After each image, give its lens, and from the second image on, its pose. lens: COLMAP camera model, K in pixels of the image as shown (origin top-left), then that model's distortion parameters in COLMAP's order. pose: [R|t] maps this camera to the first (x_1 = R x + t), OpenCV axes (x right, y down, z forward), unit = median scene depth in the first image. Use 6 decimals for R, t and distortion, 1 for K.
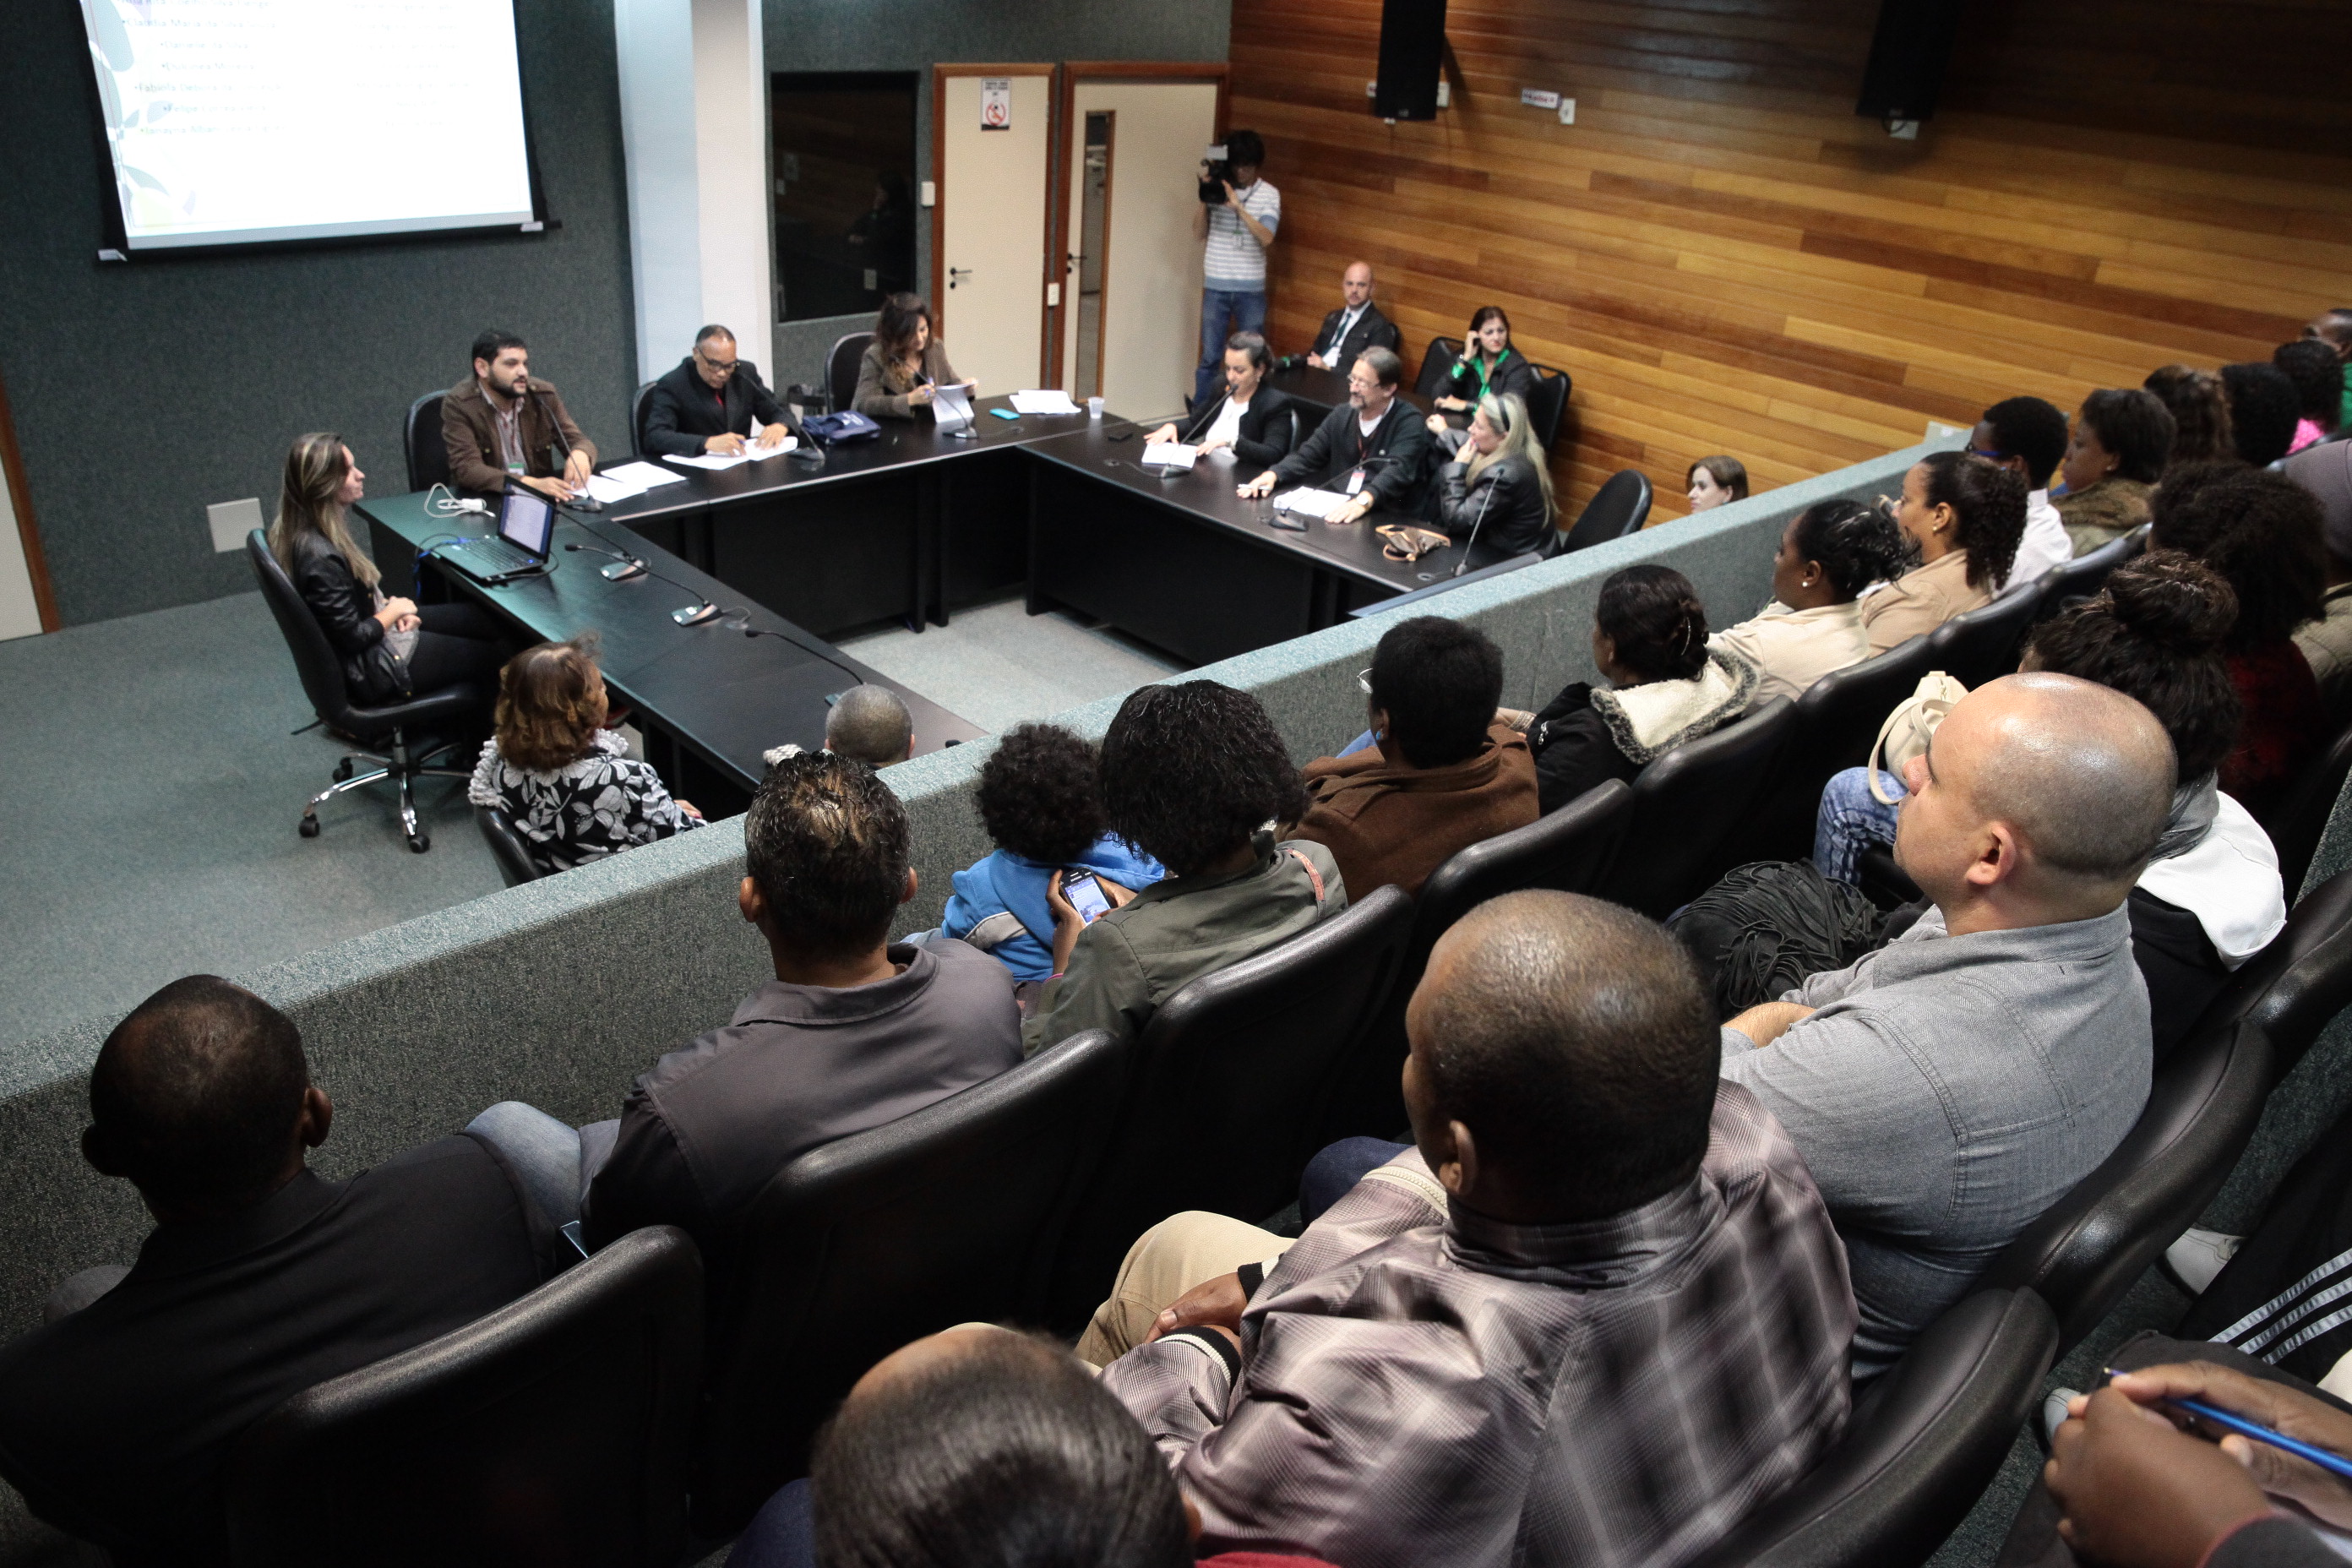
lens RADIAL K [[1697.8, 0, 1176.0], [0, 1697.8, 784.0], [0, 0, 1]] dist [-0.000653, 0.000602]
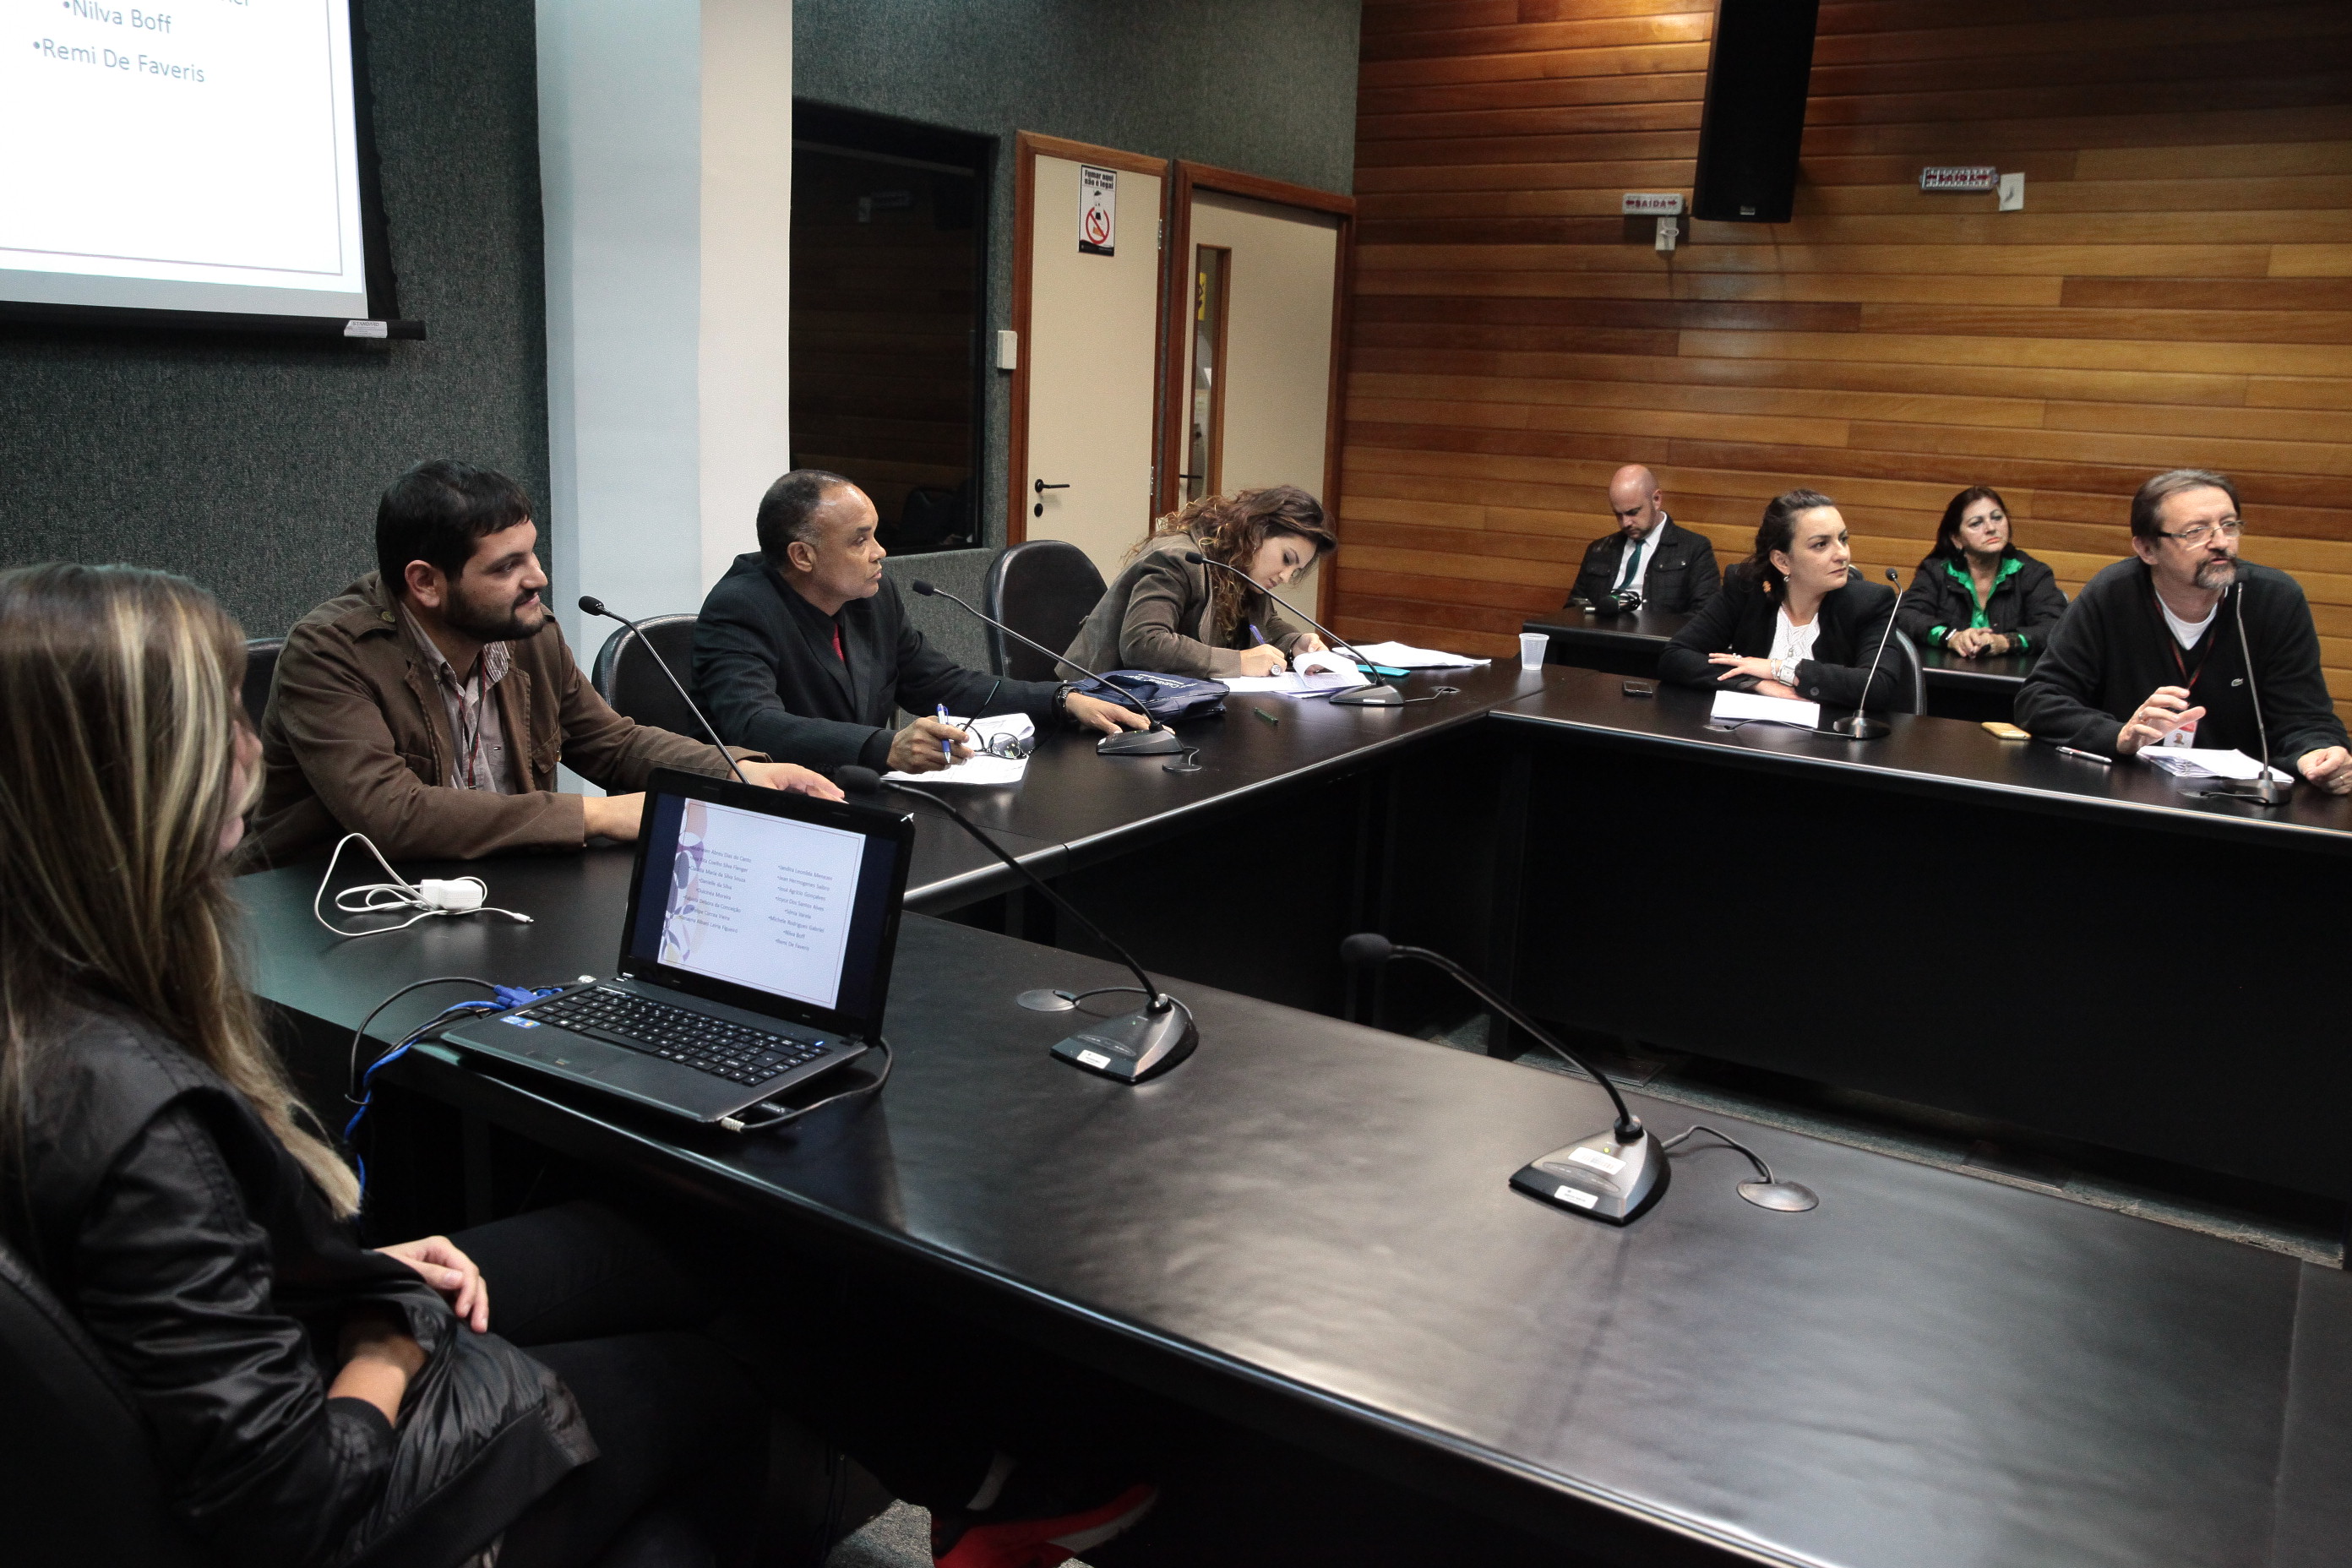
lens RADIAL K [[1893.9, 0, 1176.0], [0, 1893.9, 784.0], [0, 0, 1]] dist [-0.004206, 0.009931]
pose [[0.970705, -0.077639, 0.227384, -0.253209], [0.129761, 0.965875, -0.224160, -0.060818], [-0.202221, 0.247099, 0.947654, 0.438556]]
